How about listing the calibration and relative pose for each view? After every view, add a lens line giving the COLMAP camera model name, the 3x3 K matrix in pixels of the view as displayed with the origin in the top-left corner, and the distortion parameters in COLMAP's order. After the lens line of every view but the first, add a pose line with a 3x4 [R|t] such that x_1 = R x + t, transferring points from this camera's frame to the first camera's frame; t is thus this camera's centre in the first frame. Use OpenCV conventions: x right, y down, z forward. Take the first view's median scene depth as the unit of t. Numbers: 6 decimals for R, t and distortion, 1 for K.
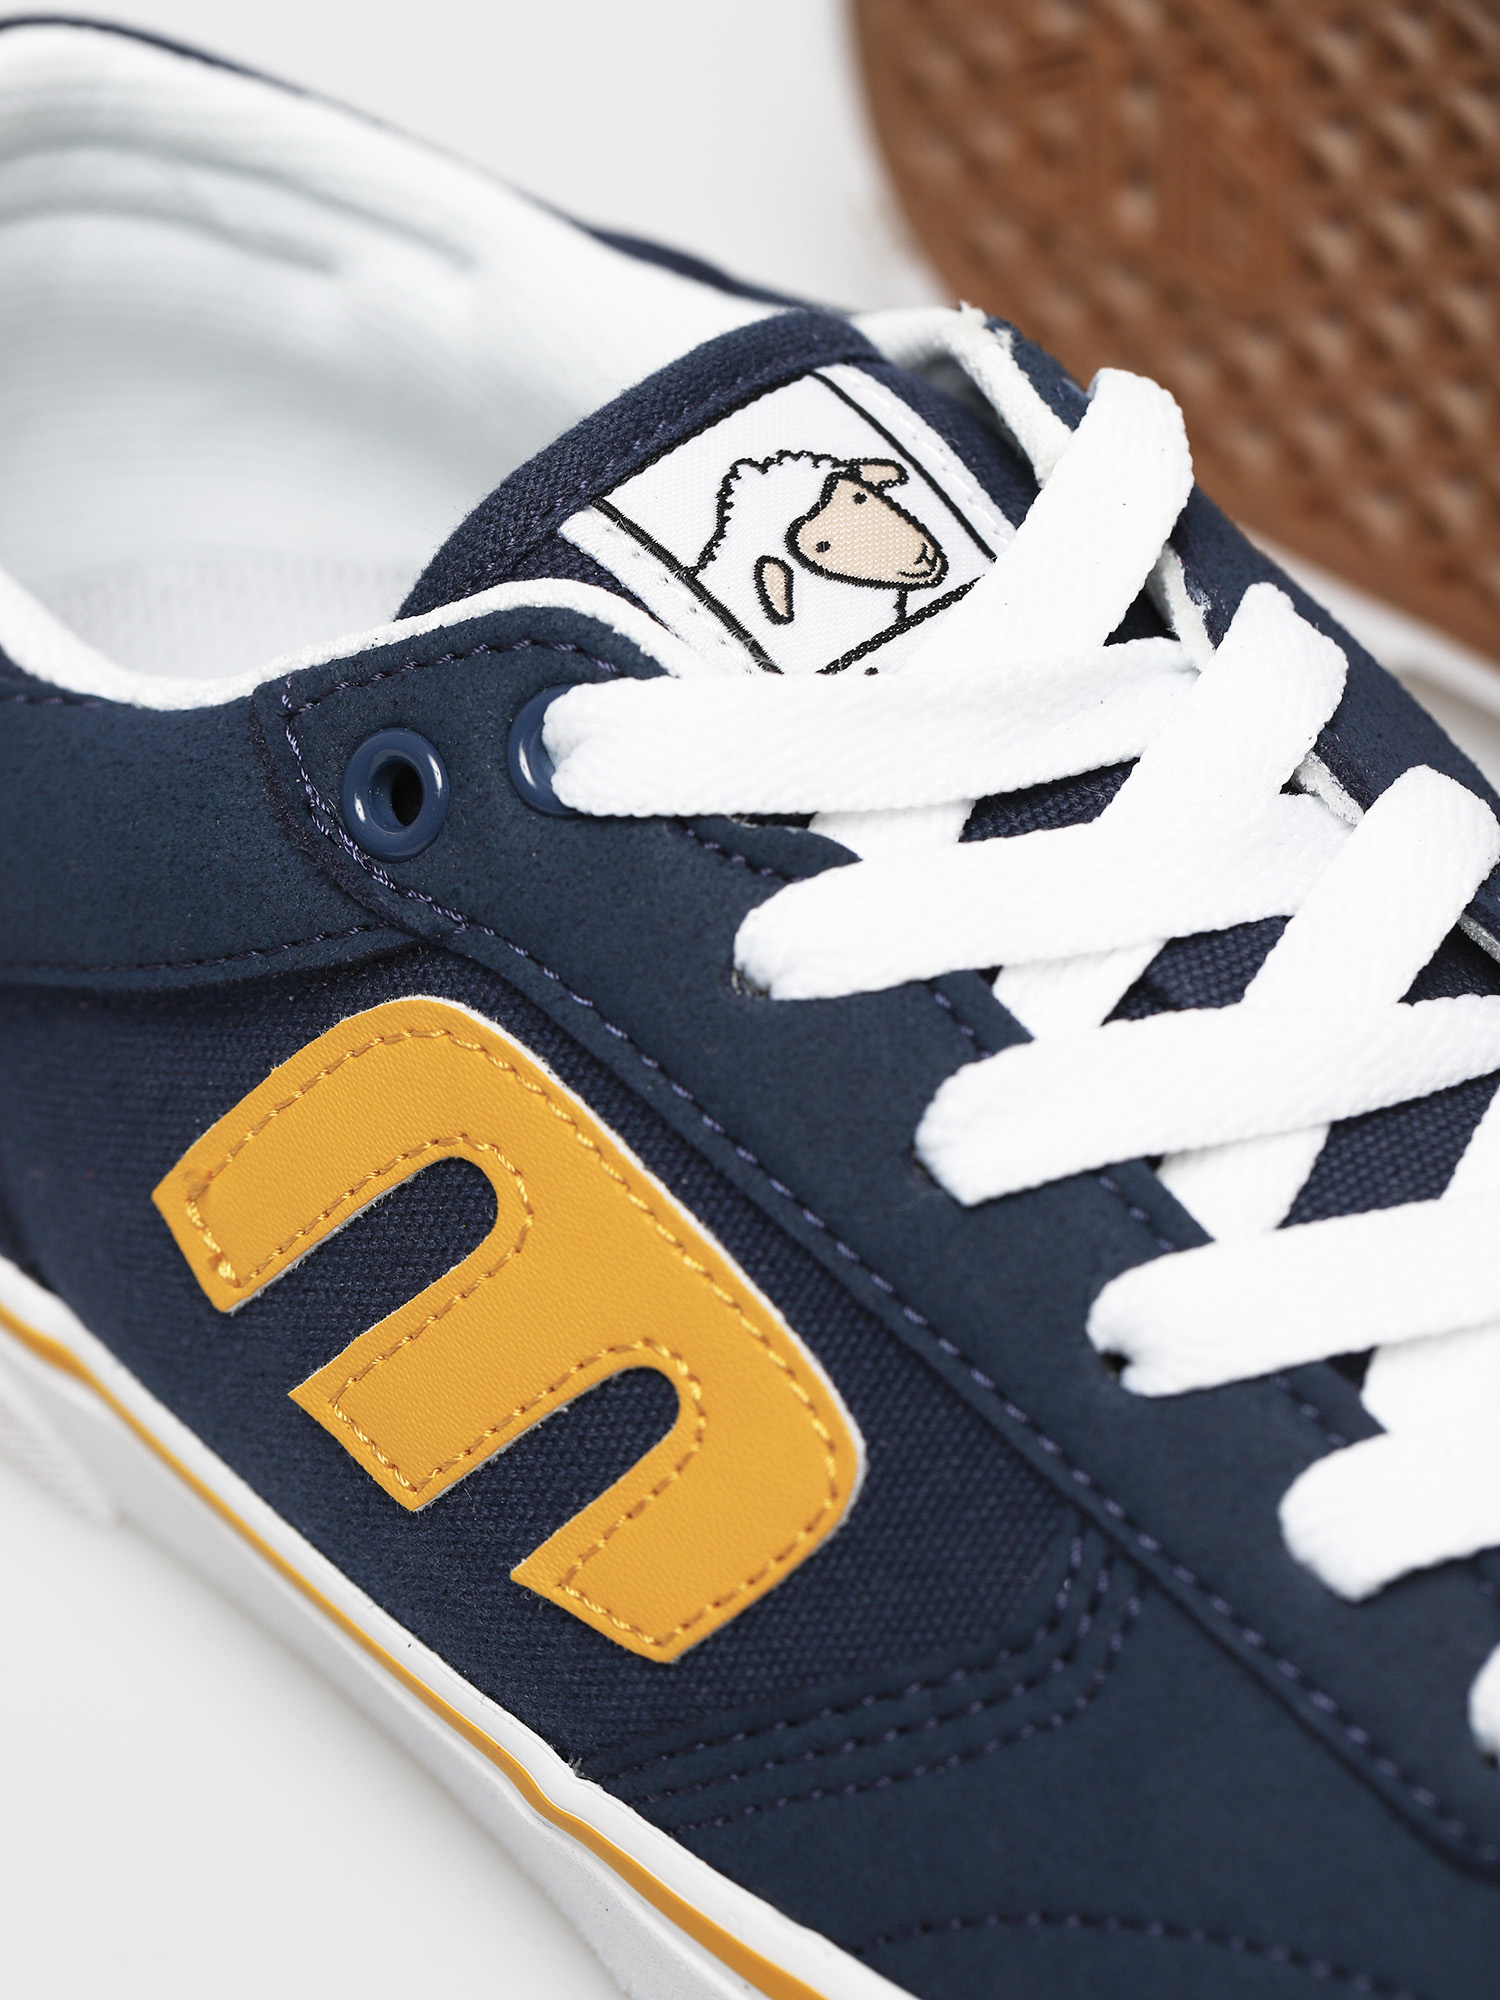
lens RADIAL K [[5667.7, 0, 746.3], [0, 5667.7, 996.5], [0, 0, 1]] dist [0.176134, 0.000000]
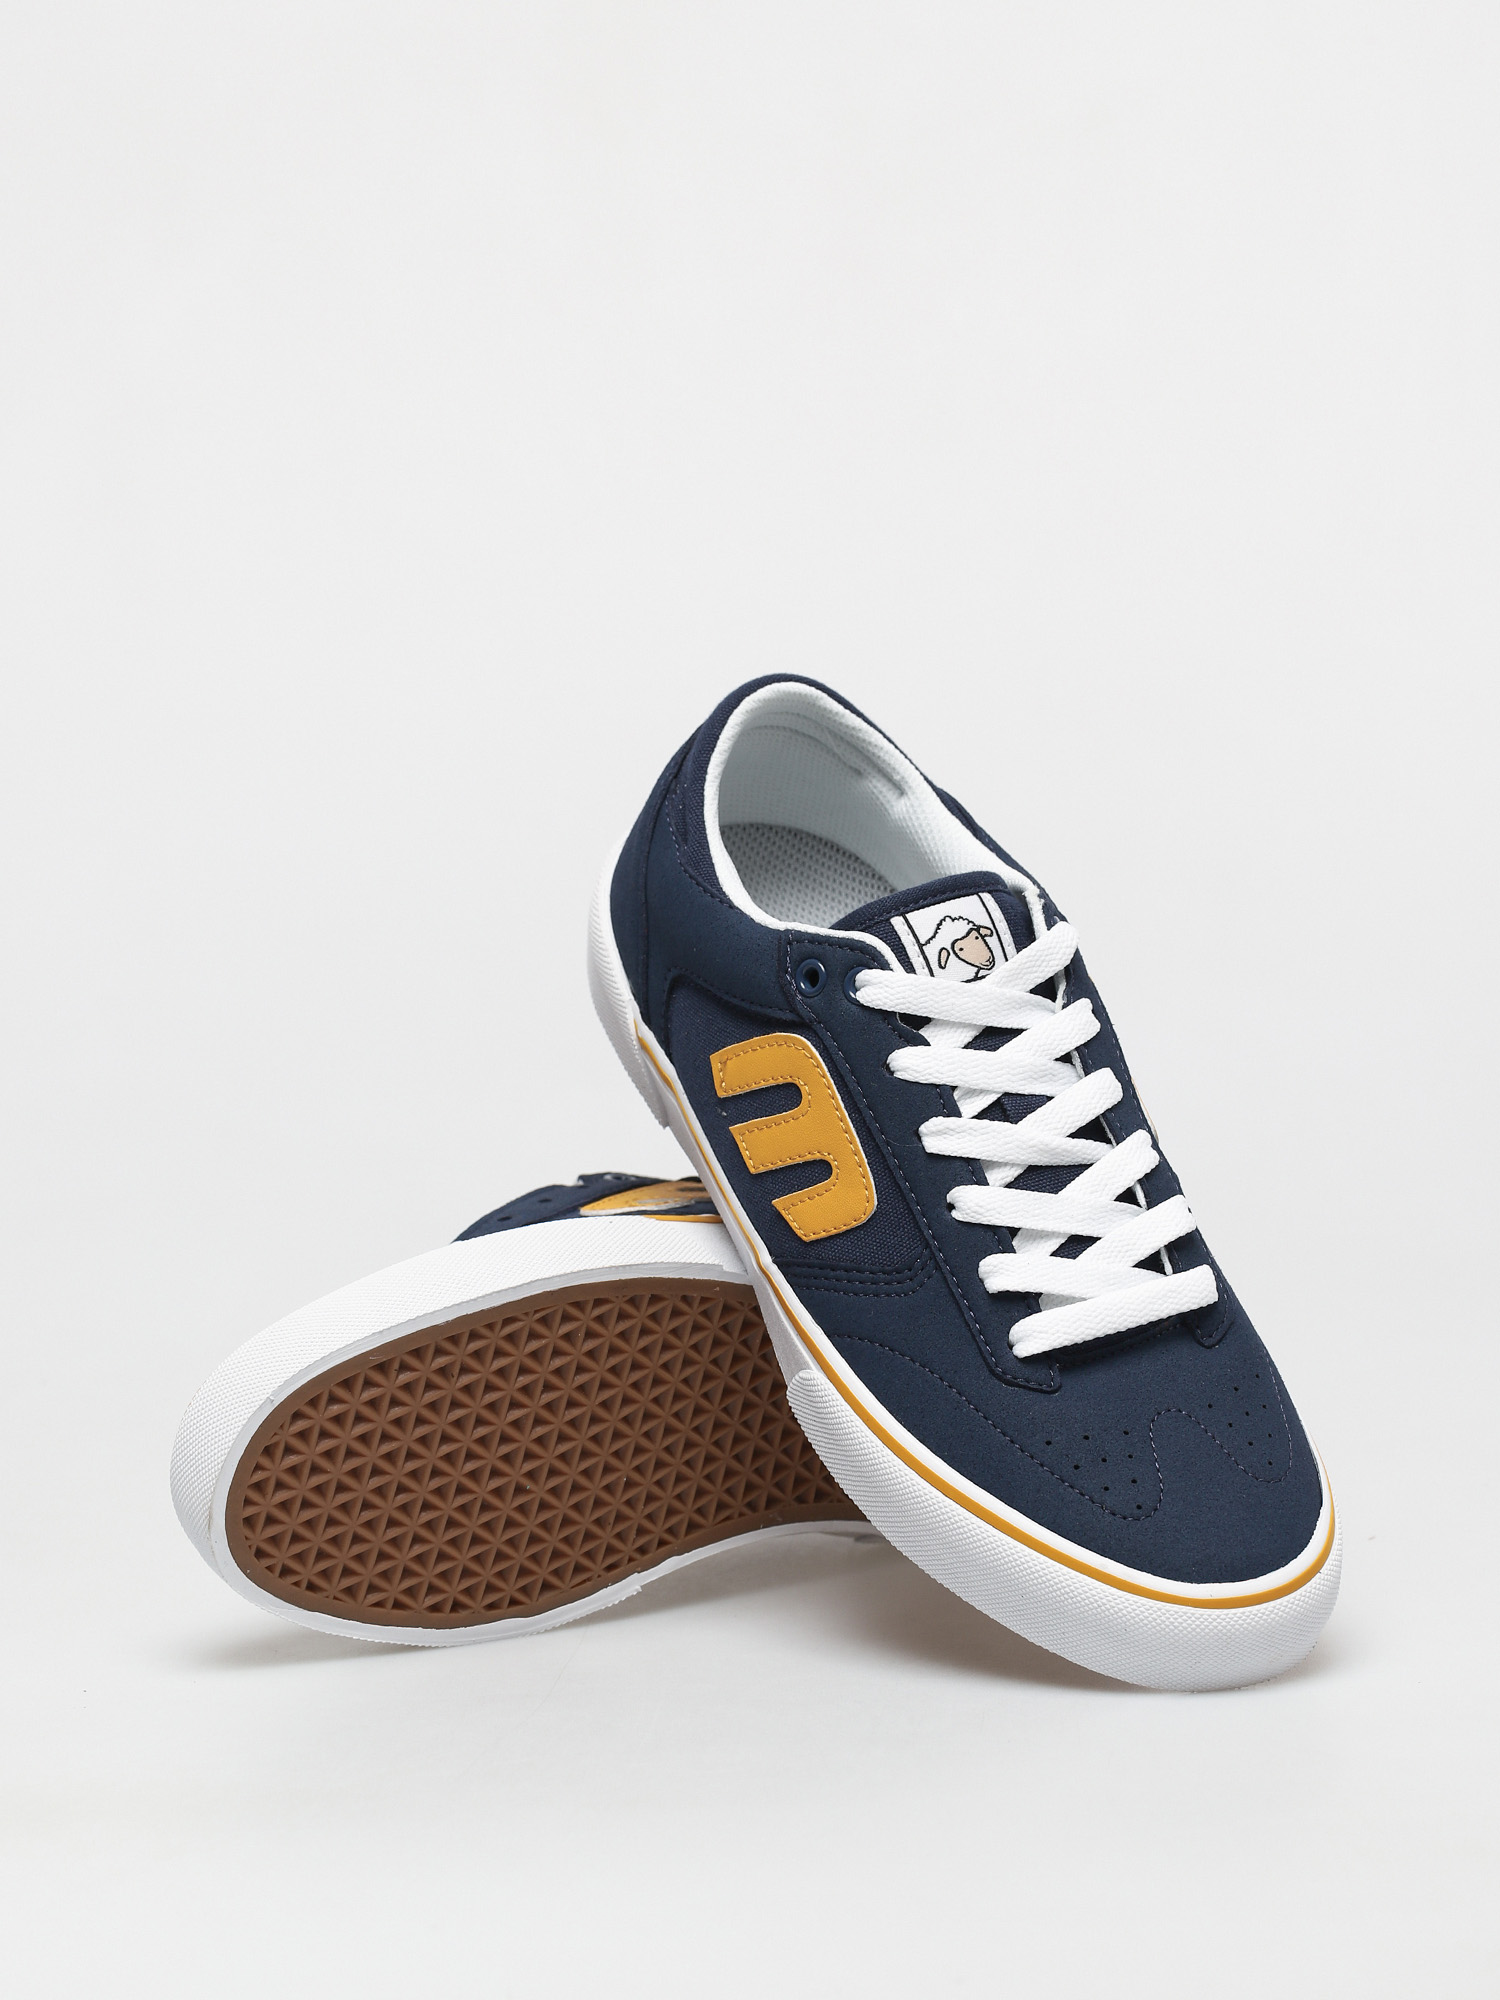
lens RADIAL K [[5667.7, 0, 750.0], [0, 5667.7, 1001.3], [0, 0, 1]] dist [0.176134, 0.000000]
pose [[0.931482, 0.363694, 0.008268, -0.126271], [-0.363115, 0.928139, 0.081885, -0.295548], [0.022107, -0.079276, 0.996608, -2.490543]]
